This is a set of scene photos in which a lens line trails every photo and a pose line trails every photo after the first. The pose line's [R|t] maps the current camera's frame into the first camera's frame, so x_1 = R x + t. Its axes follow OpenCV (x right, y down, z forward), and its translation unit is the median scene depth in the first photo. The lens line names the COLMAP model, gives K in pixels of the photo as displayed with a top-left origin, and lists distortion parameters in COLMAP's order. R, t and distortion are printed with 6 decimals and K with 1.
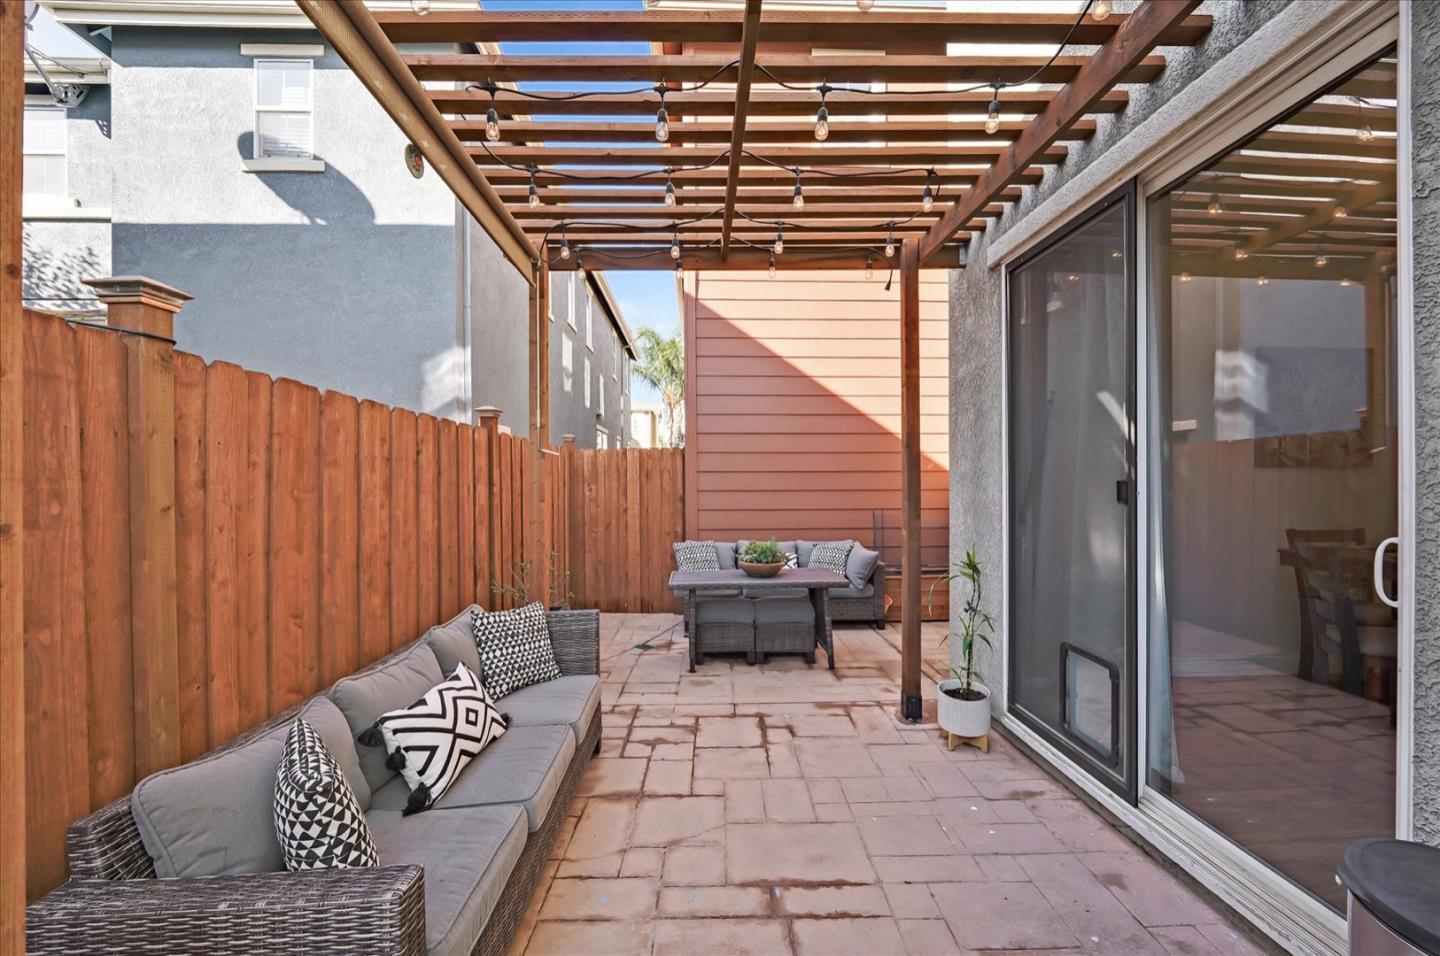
lens RADIAL K [[595.7, 0, 721.6], [0, 595.7, 482.0], [0, 0, 1]] dist [-0.009667, -0.001862]
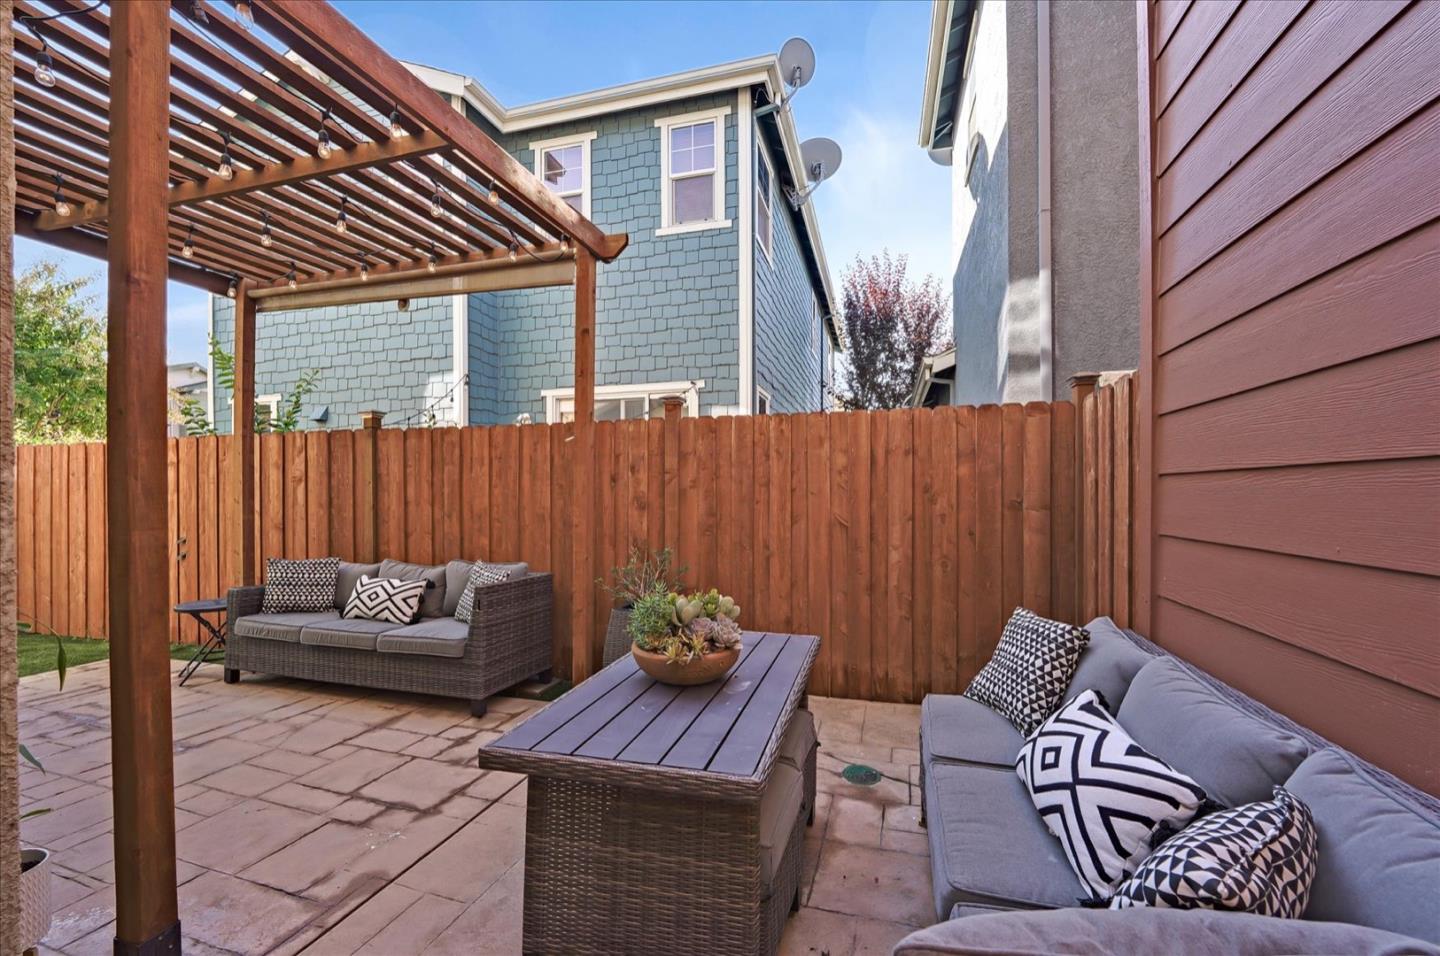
lens RADIAL K [[595.7, 0, 725.4], [0, 595.7, 490.9], [0, 0, 1]] dist [-0.009667, -0.001862]
pose [[-0.302316, 0.004177, -0.953198, 0.785375], [0.004271, 0.999986, 0.003027, 0.046968], [0.953198, -0.003156, -0.302330, 2.011501]]
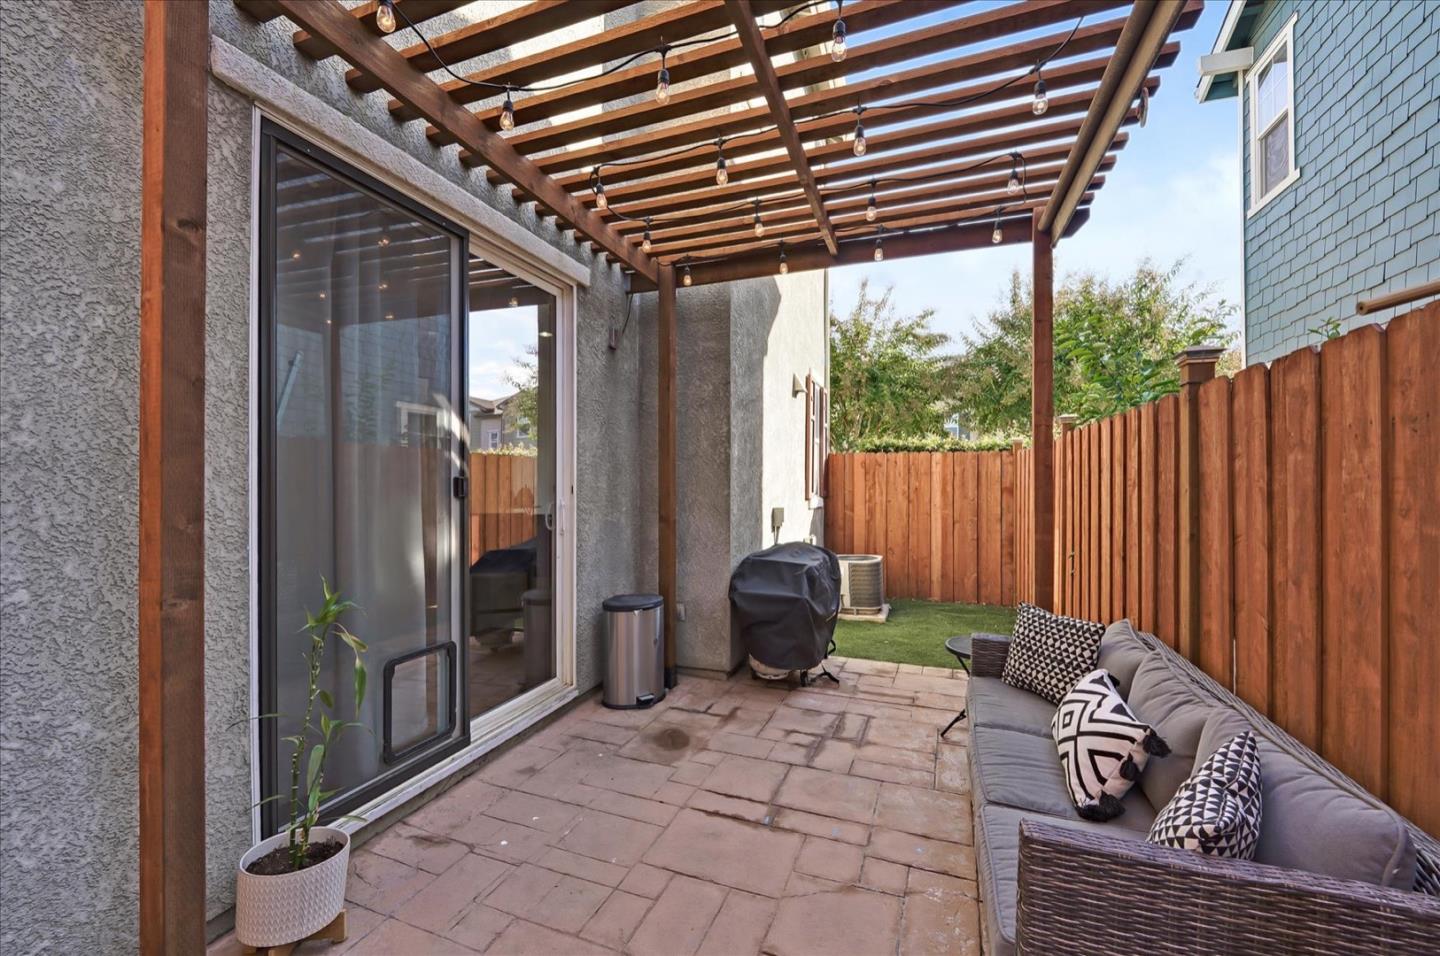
lens RADIAL K [[595.7, 0, 720.7], [0, 595.7, 485.9], [0, 0, 1]] dist [-0.009667, -0.001862]
pose [[-0.932445, 0.004072, 0.361288, -0.189435], [0.004551, 0.999990, 0.000474, 0.012552], [-0.361282, 0.002086, -0.932454, 1.599895]]
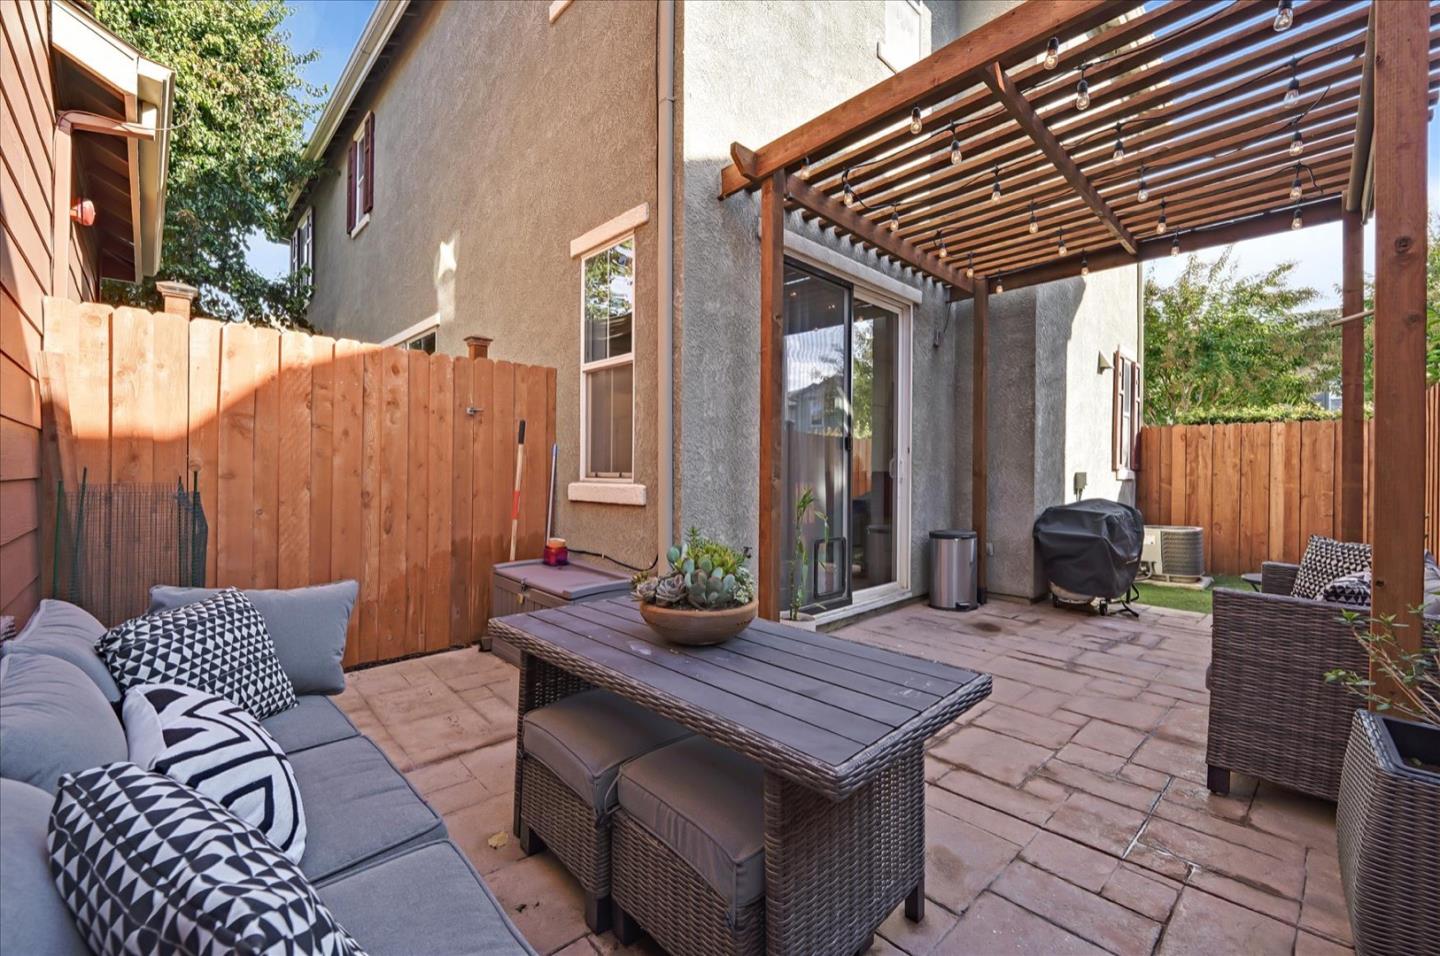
lens RADIAL K [[595.7, 0, 716.1], [0, 595.7, 473.9], [0, 0, 1]] dist [-0.009667, -0.001862]
pose [[-0.671812, -0.001297, 0.740721, -0.374034], [-0.004708, 0.999986, -0.002518, 0.100377], [-0.740707, -0.005179, -0.671809, 2.170955]]
